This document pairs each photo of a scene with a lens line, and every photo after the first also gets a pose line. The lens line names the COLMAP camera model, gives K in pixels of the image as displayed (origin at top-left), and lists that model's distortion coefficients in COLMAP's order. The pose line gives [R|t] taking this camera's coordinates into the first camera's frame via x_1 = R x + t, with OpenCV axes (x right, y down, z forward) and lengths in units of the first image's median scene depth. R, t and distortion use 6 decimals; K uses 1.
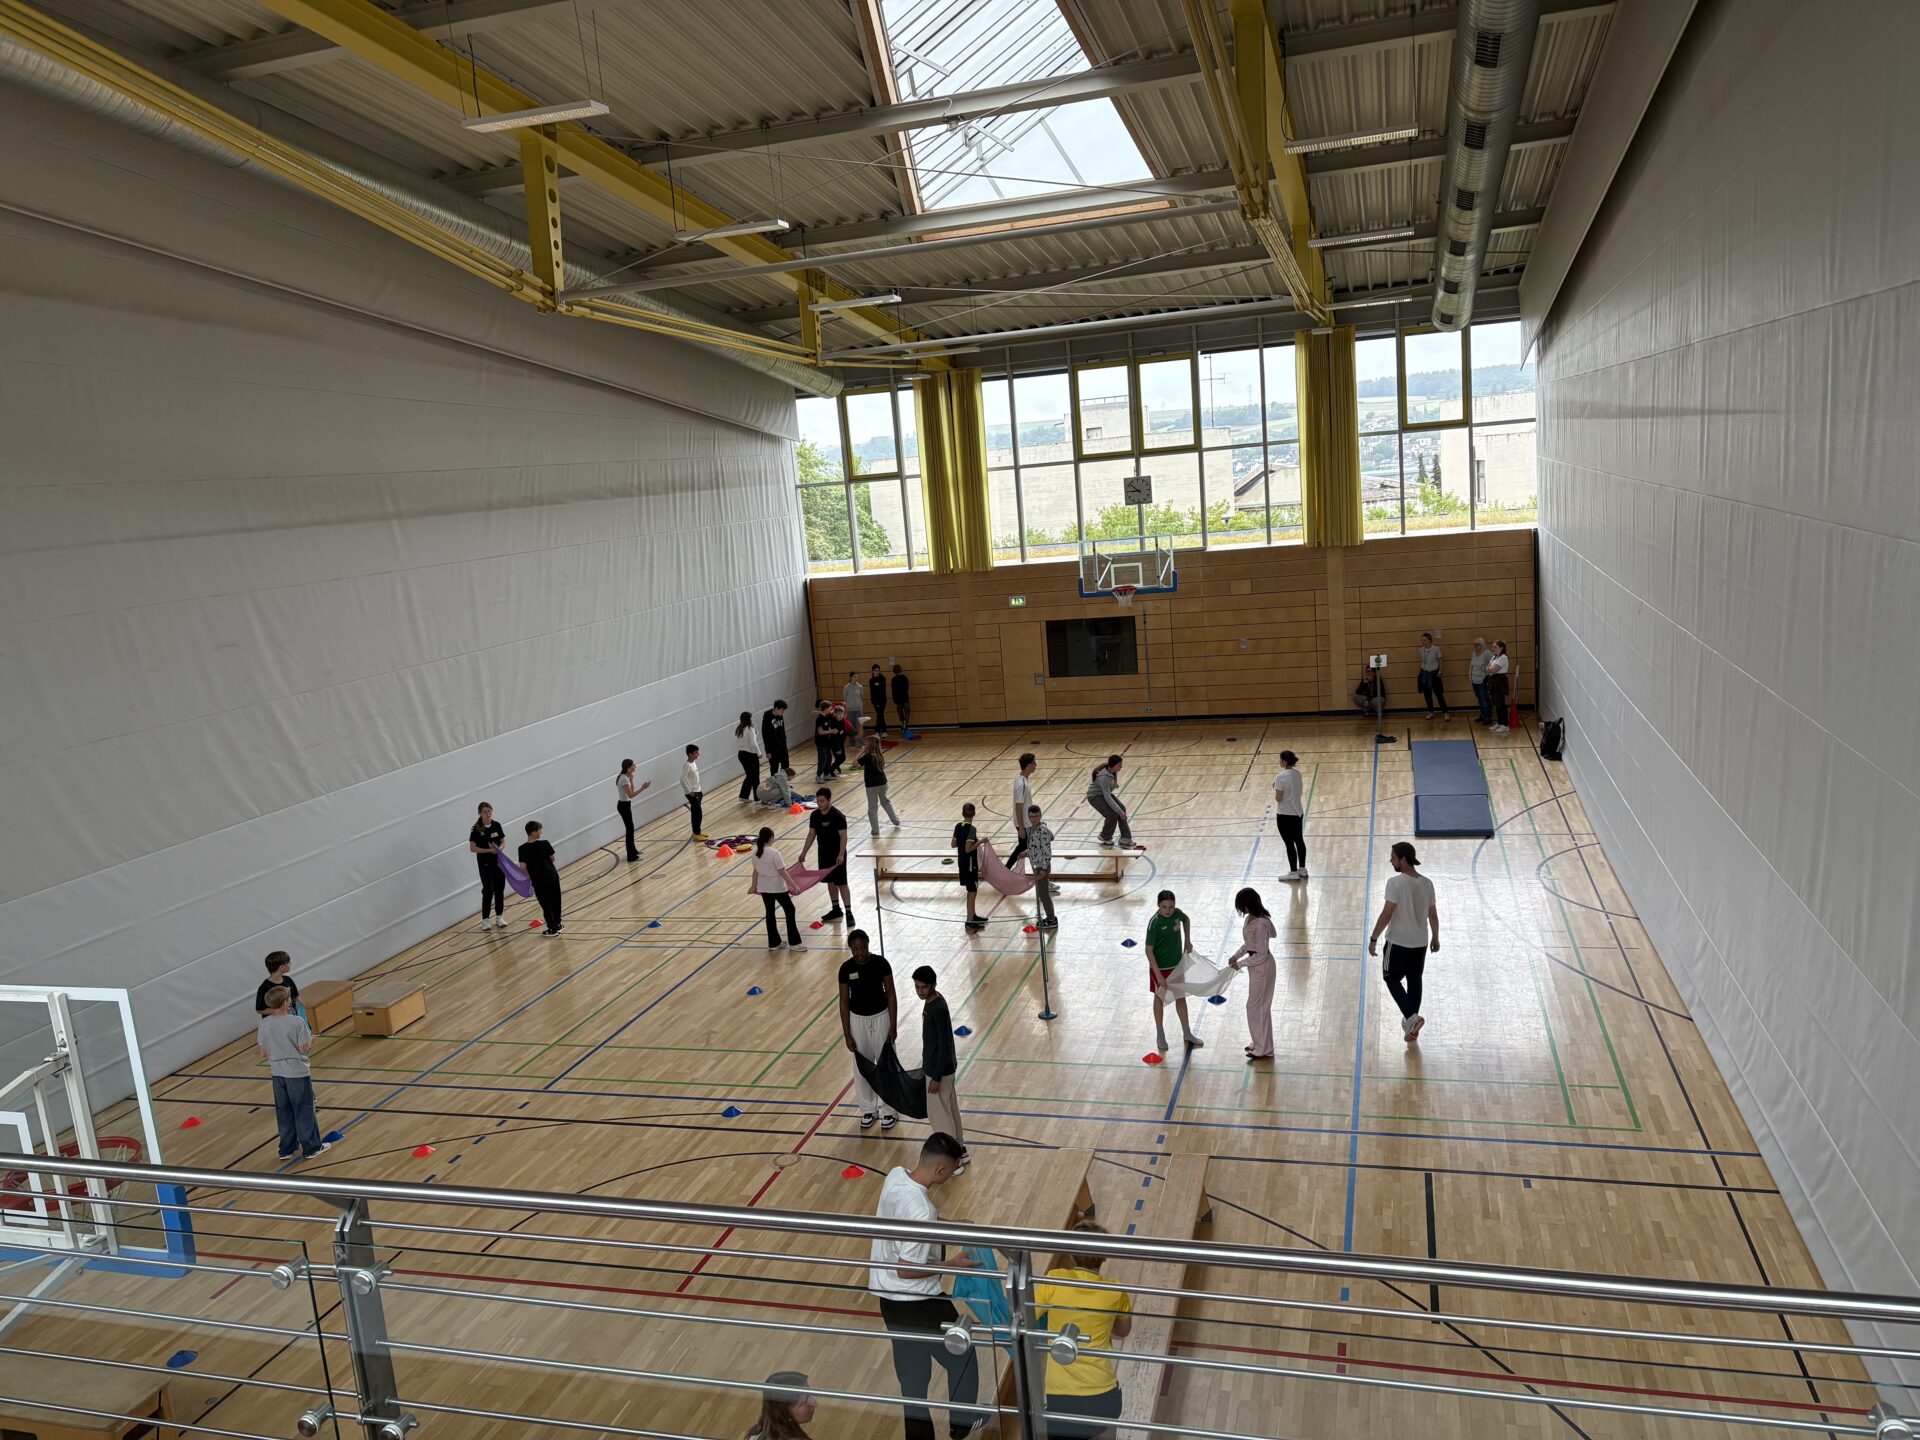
lens RADIAL K [[1449.0, 0, 960.0], [0, 1449.0, 720.0], [0, 0, 1]] dist [0.085081, 0.000454]
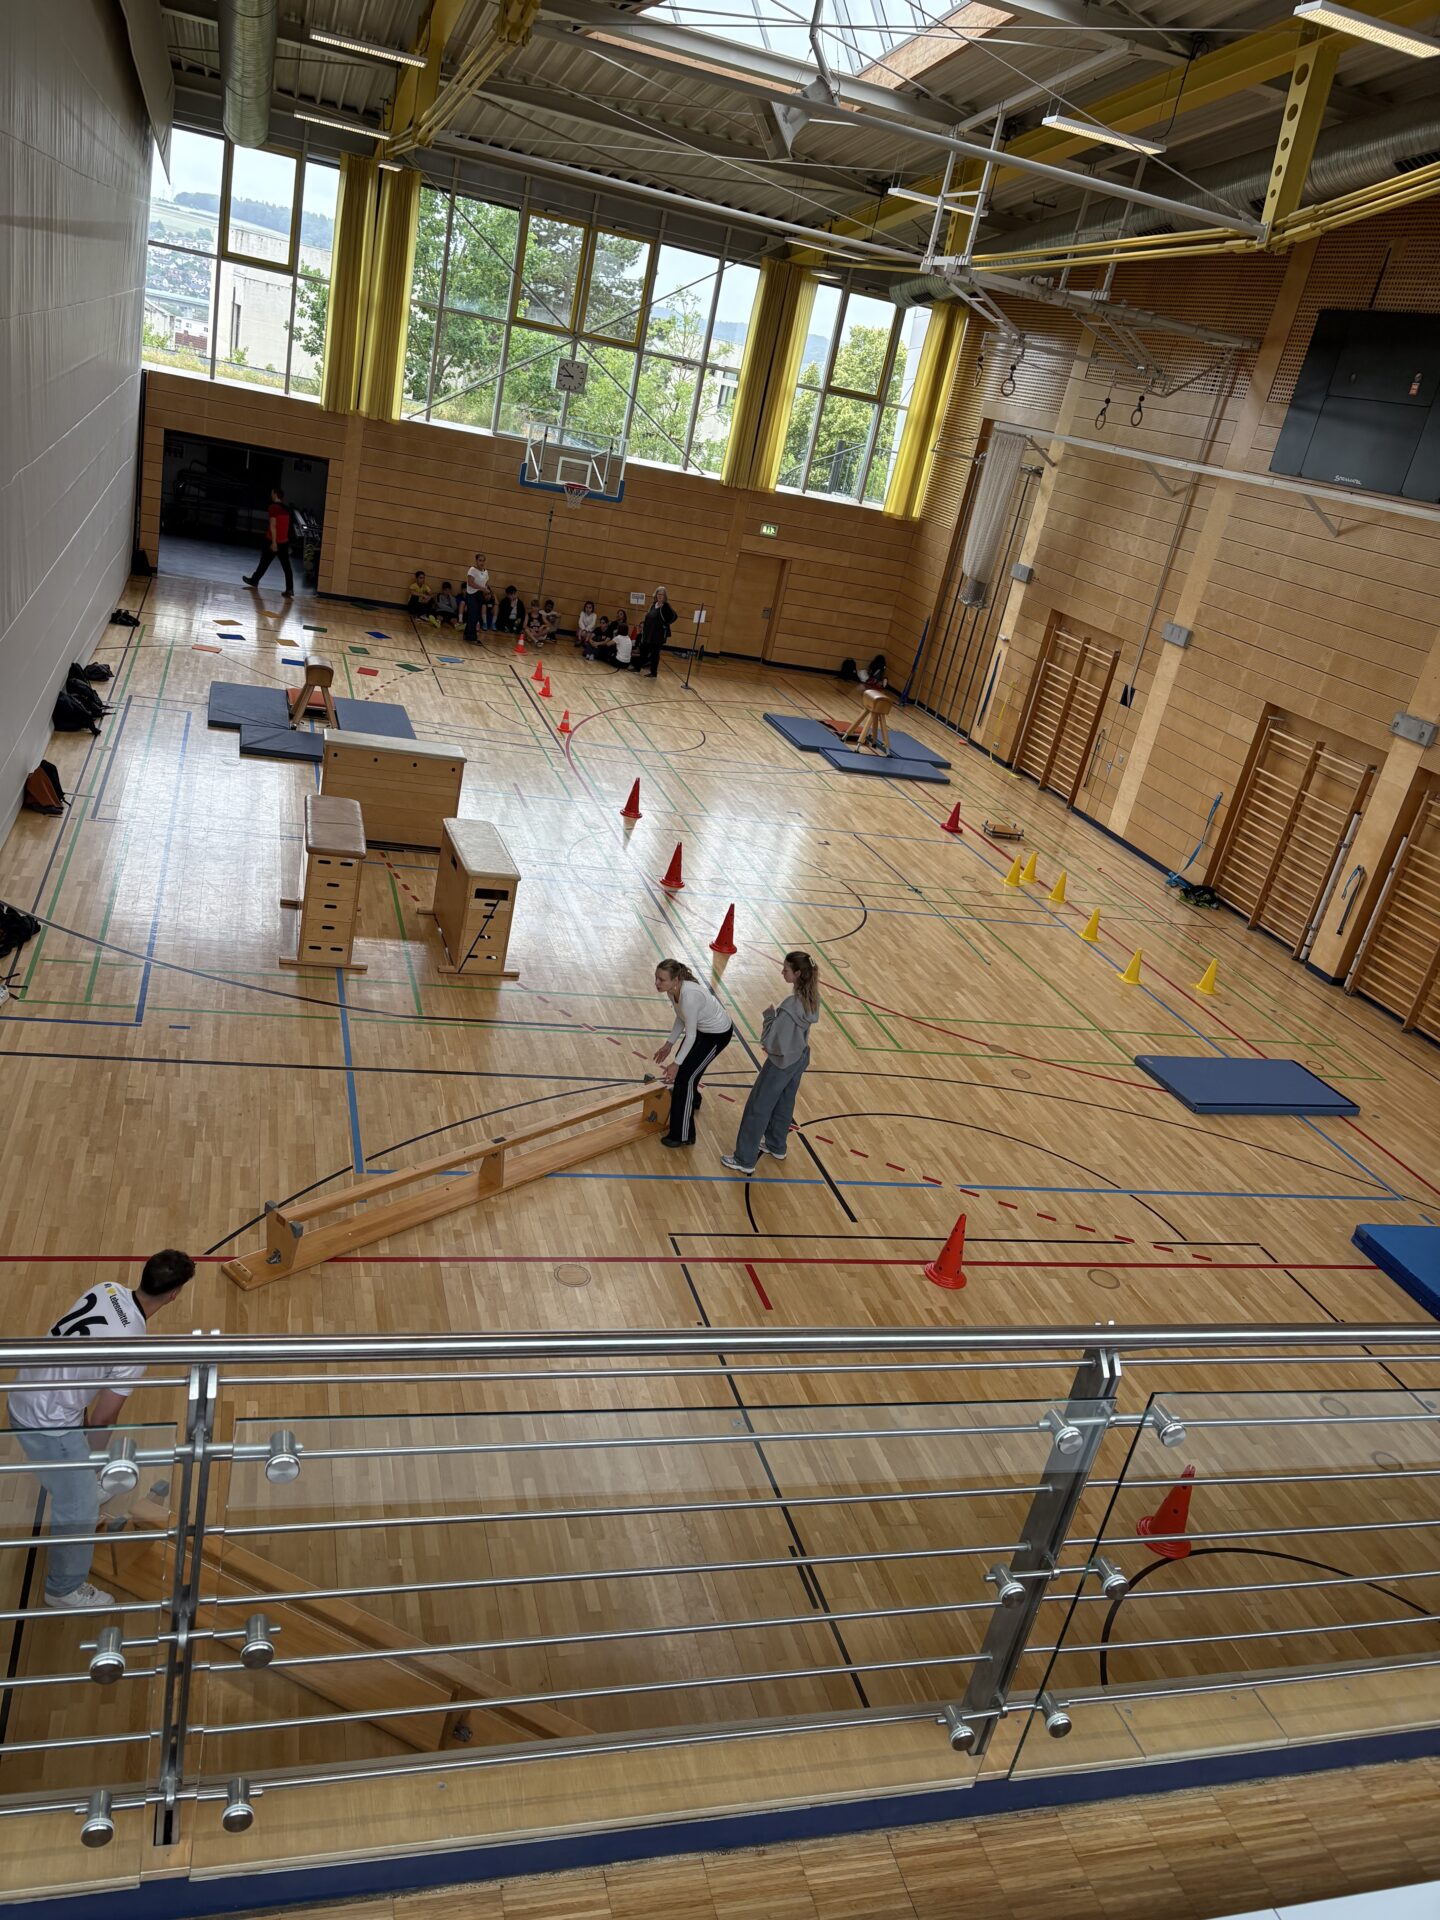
lens RADIAL K [[1449.0, 0, 720.0], [0, 1449.0, 960.0], [0, 0, 1]] dist [0.085081, 0.000454]
pose [[0.806596, 0.028884, 0.590397, -0.355828], [-0.169567, 0.968133, 0.184297, 0.013556], [-0.566259, -0.248765, 0.785790, 0.121540]]
